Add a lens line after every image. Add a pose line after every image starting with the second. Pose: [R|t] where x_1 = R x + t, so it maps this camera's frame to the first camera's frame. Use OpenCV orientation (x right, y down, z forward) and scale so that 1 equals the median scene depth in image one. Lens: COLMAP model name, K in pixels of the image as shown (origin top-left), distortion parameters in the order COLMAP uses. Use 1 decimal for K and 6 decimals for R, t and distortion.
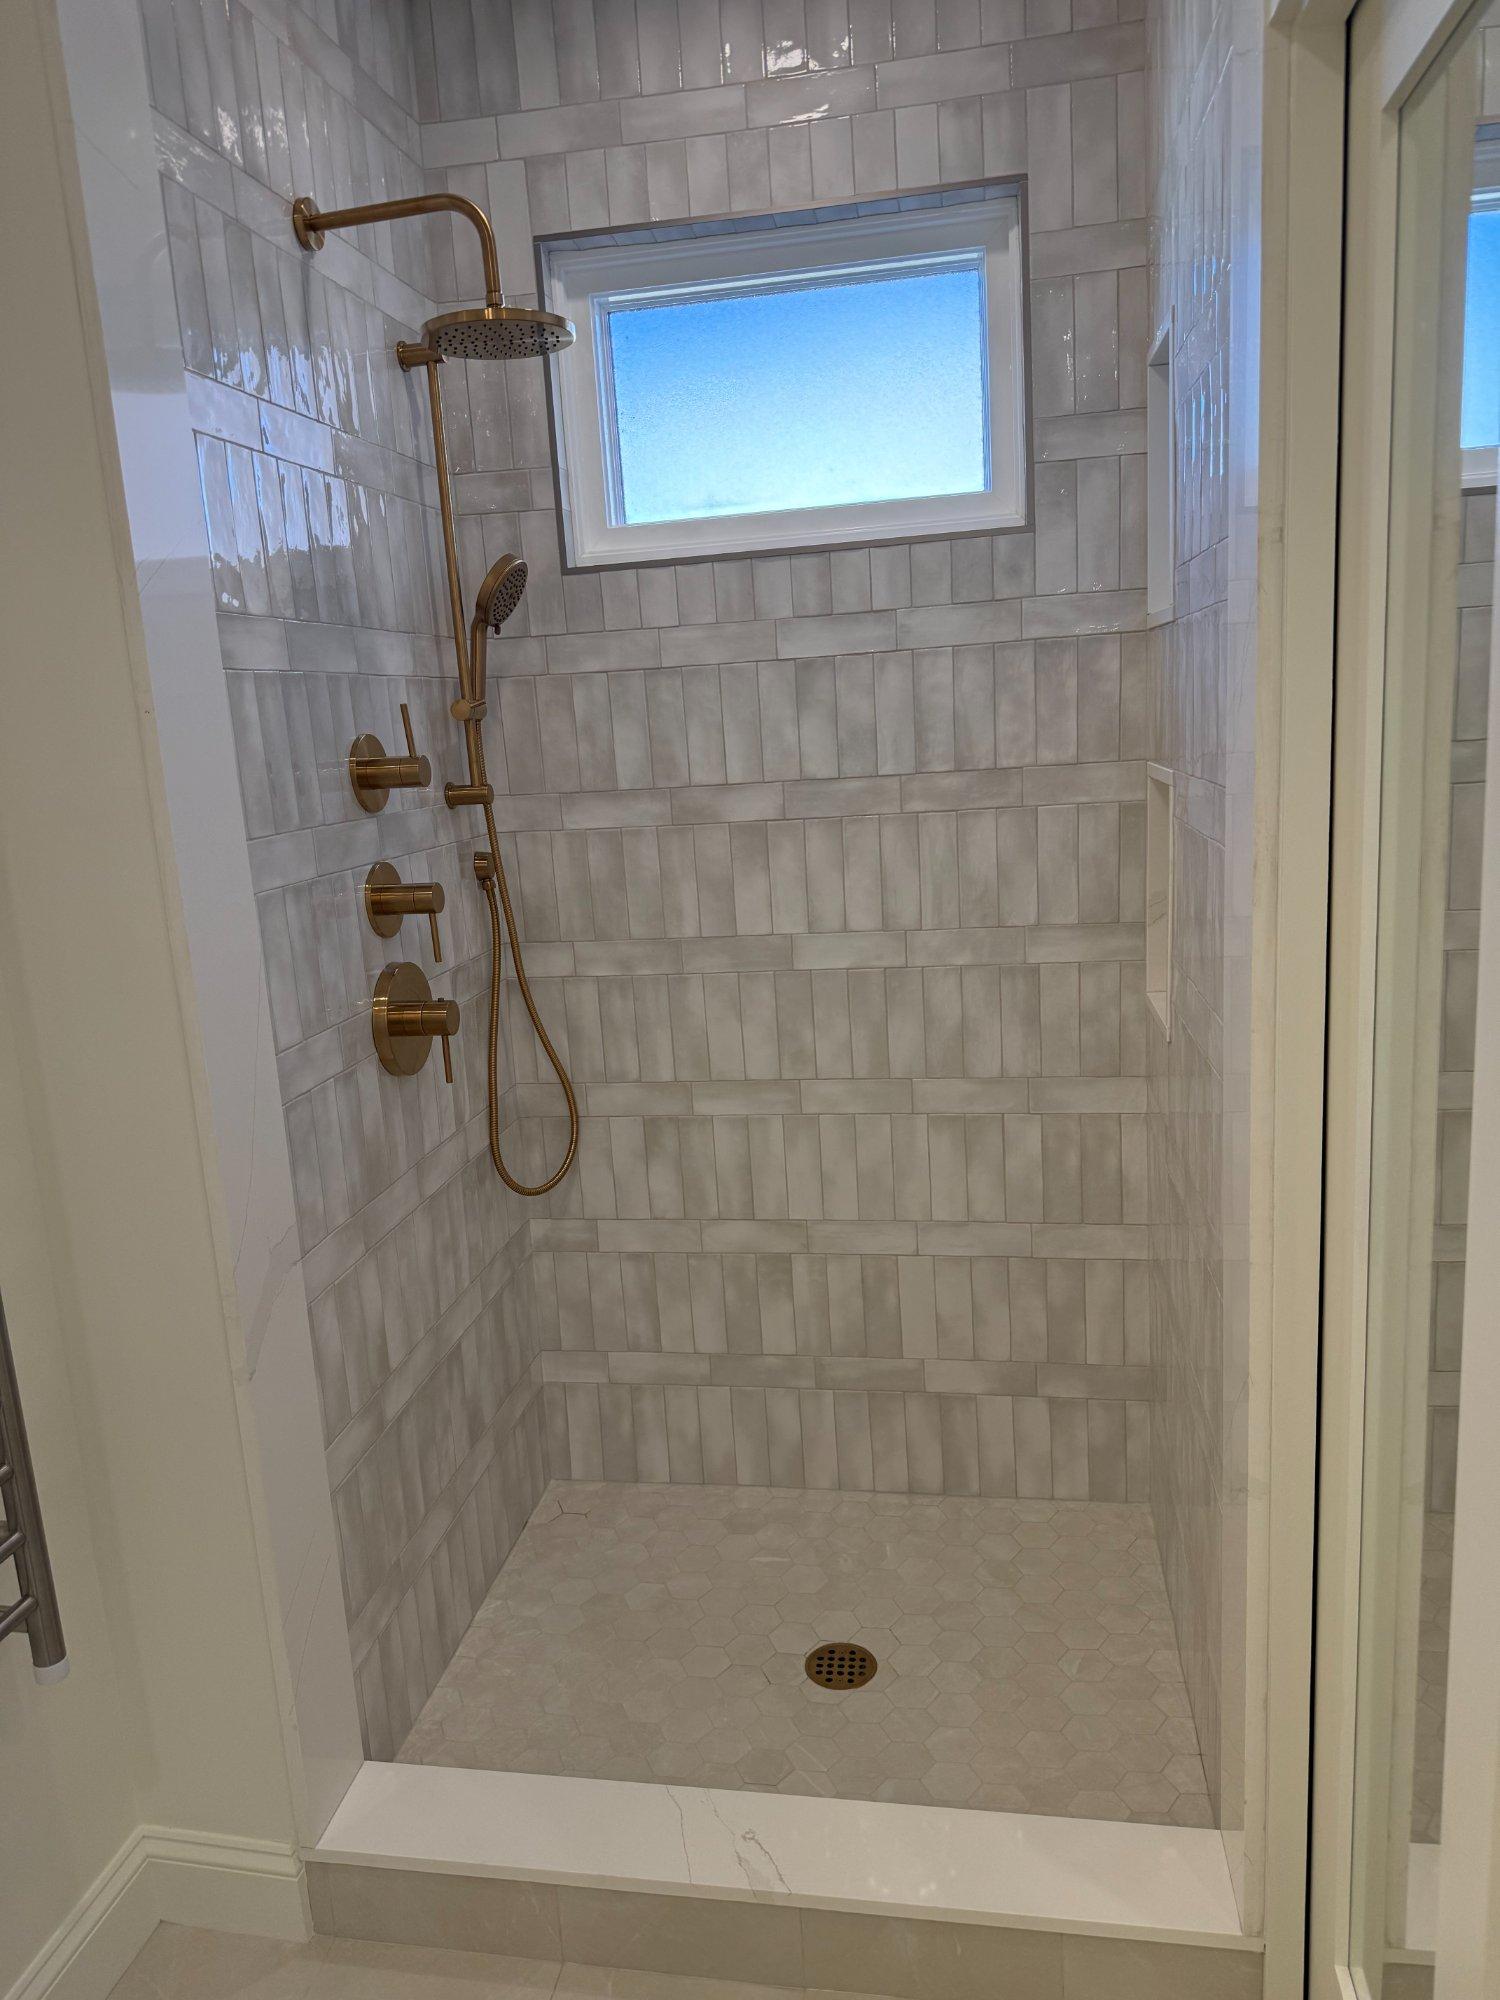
lens RADIAL K [[1444.0, 0, 753.3], [0, 1444.0, 1014.5], [0, 0, 1]] dist [0.067027, -0.001836]
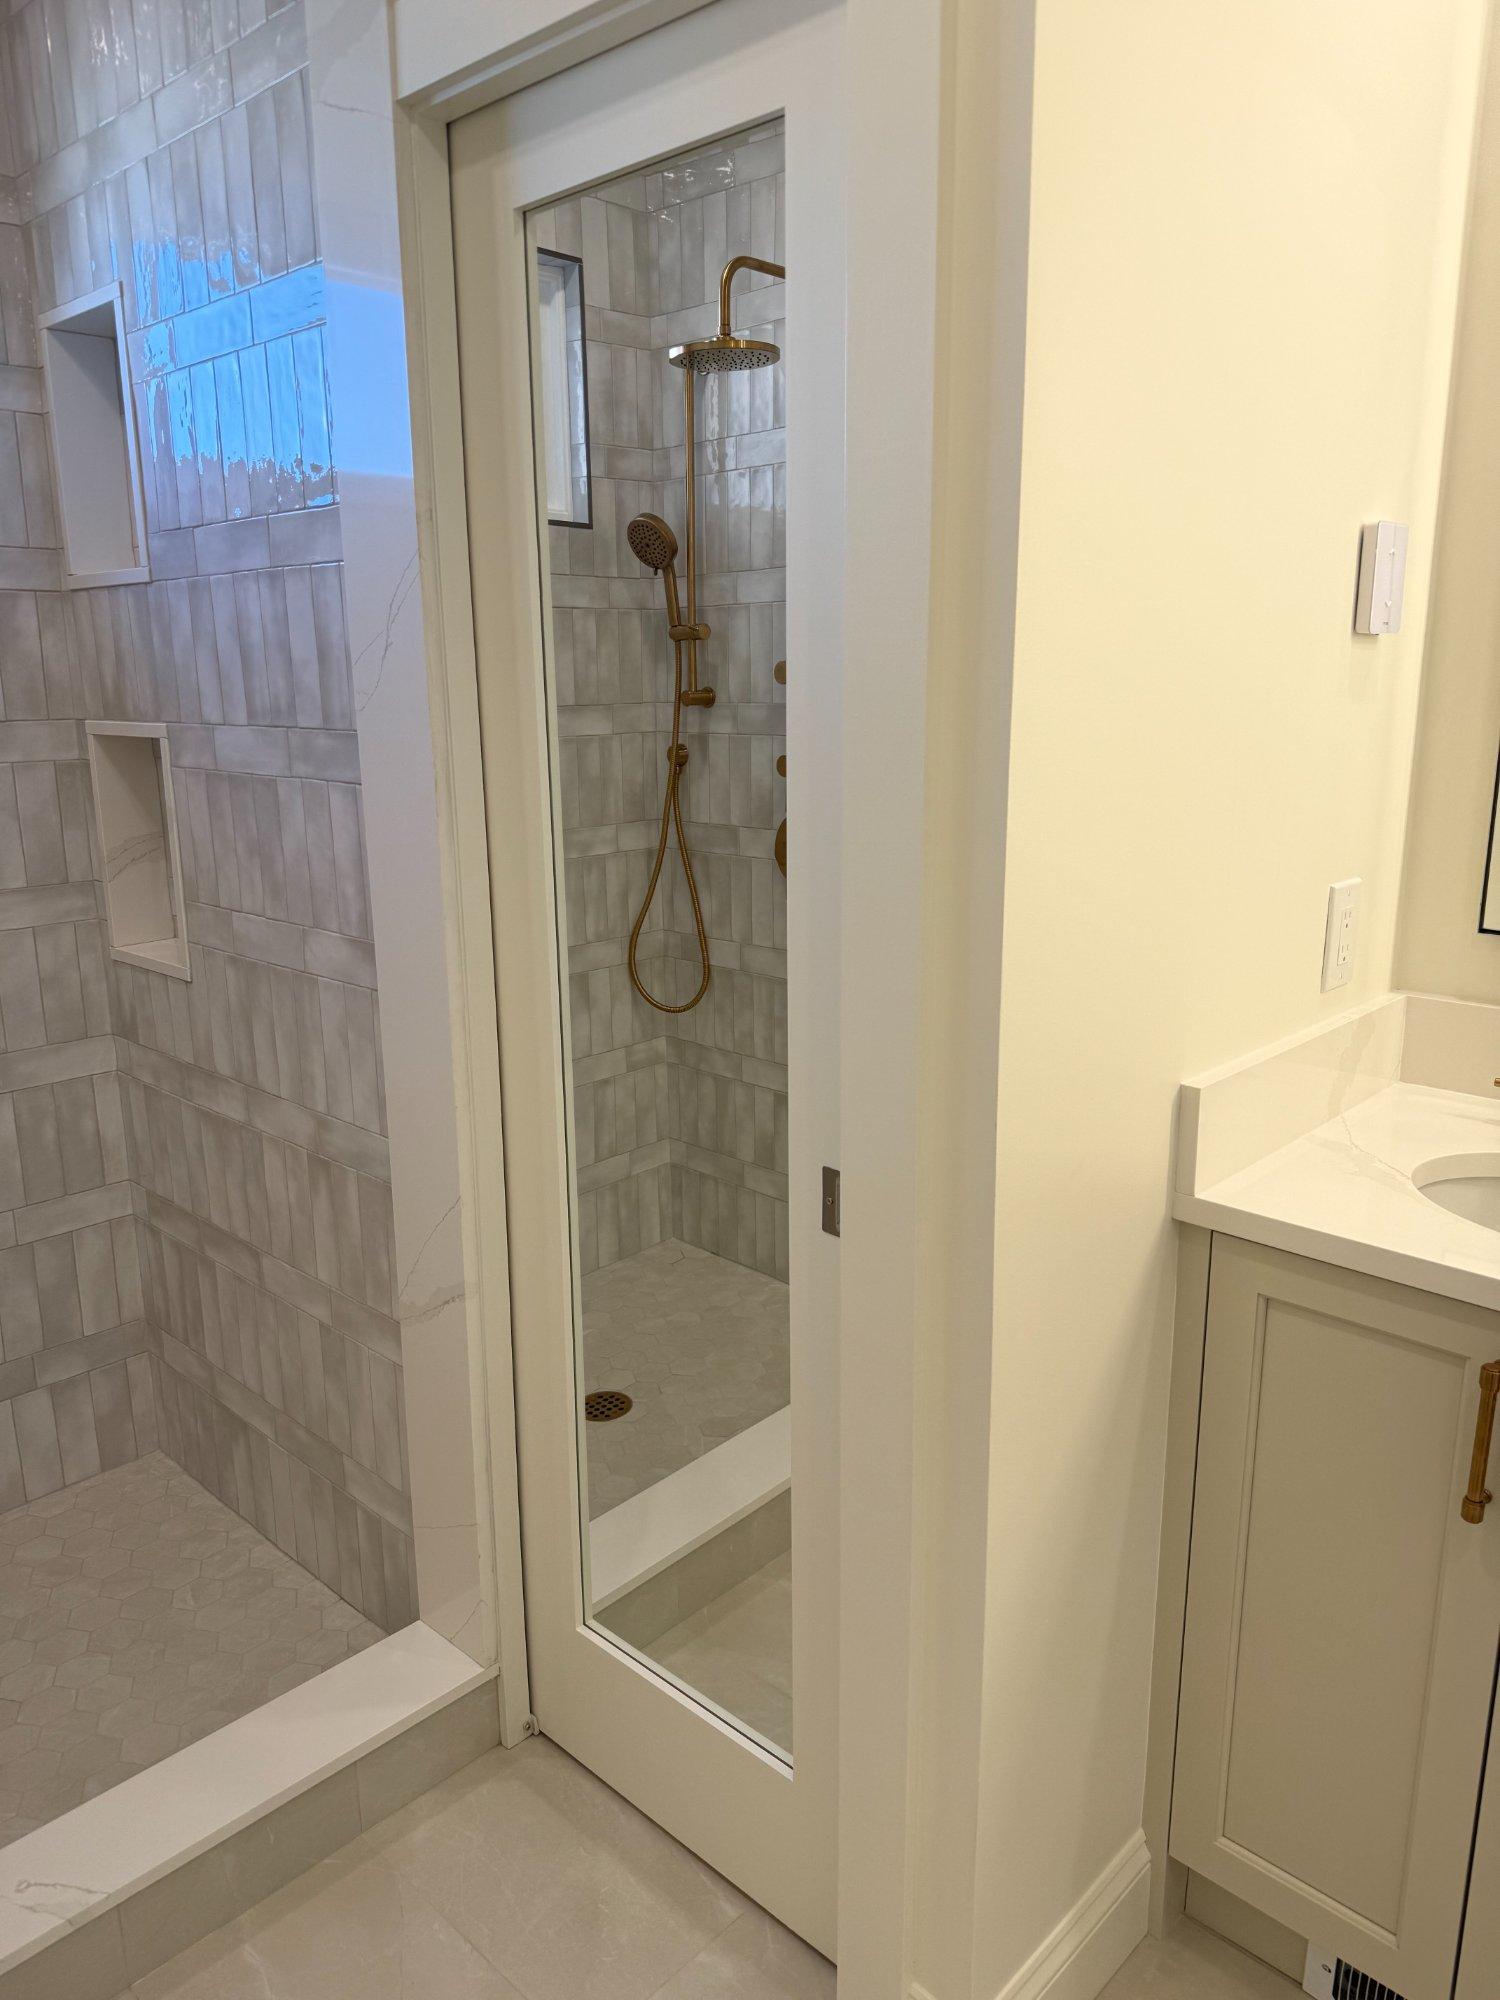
lens RADIAL K [[1405.5, 0, 750.0], [0, 1405.5, 1000.0], [0, 0, 1]] dist [0.039546, -0.069865]
pose [[0.574214, -0.142528, 0.806203, -0.266541], [0.146686, 0.986706, 0.069962, 0.016002], [-0.805457, 0.078085, 0.587487, 0.063636]]
